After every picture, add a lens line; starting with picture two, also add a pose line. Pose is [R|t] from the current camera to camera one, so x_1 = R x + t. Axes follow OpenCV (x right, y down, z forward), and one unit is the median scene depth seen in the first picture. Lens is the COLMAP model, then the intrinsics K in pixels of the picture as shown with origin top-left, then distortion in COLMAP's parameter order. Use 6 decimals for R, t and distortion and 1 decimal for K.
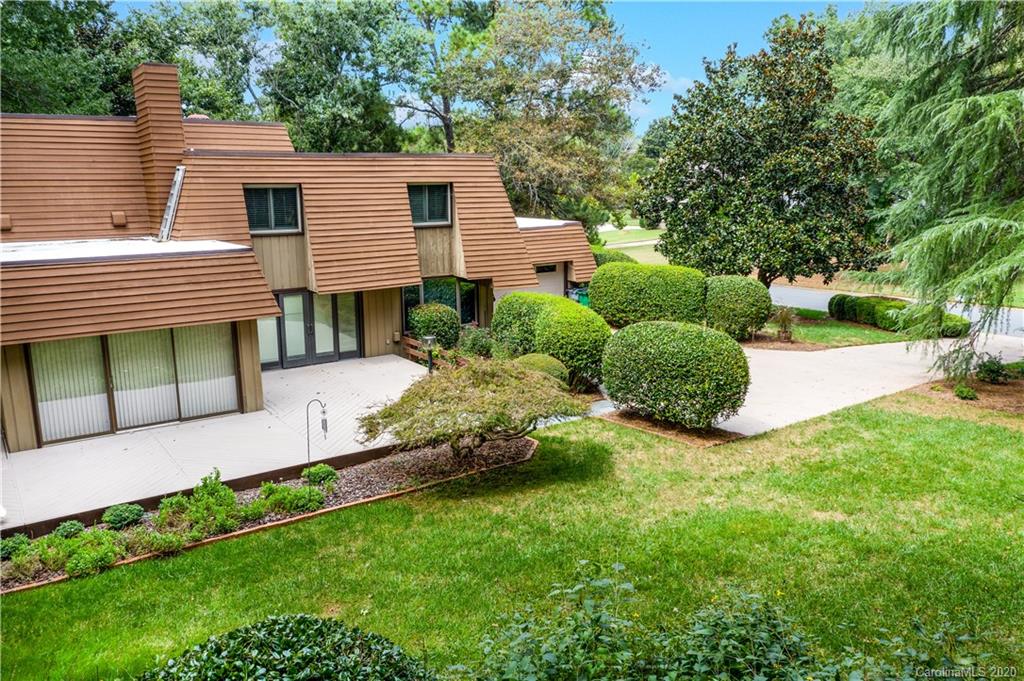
lens RADIAL K [[812.8, 0, 512.0], [0, 812.8, 340.5], [0, 0, 1]] dist [-0.003180, 0.071640]
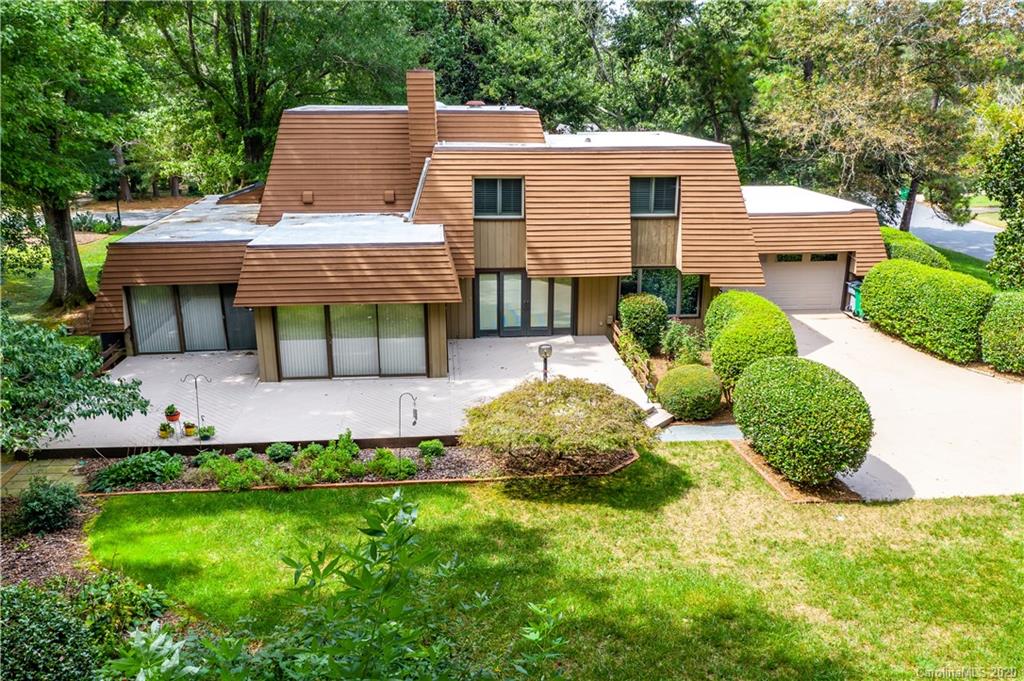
lens RADIAL K [[828.0, 0, 512.0], [0, 828.0, 340.5], [0, 0, 1]] dist [0.031877, 0.004024]
pose [[0.871369, 0.154094, -0.465802, 0.291876], [-0.109883, 0.986574, 0.120818, -0.108663], [0.478165, -0.054093, 0.876602, -0.009170]]
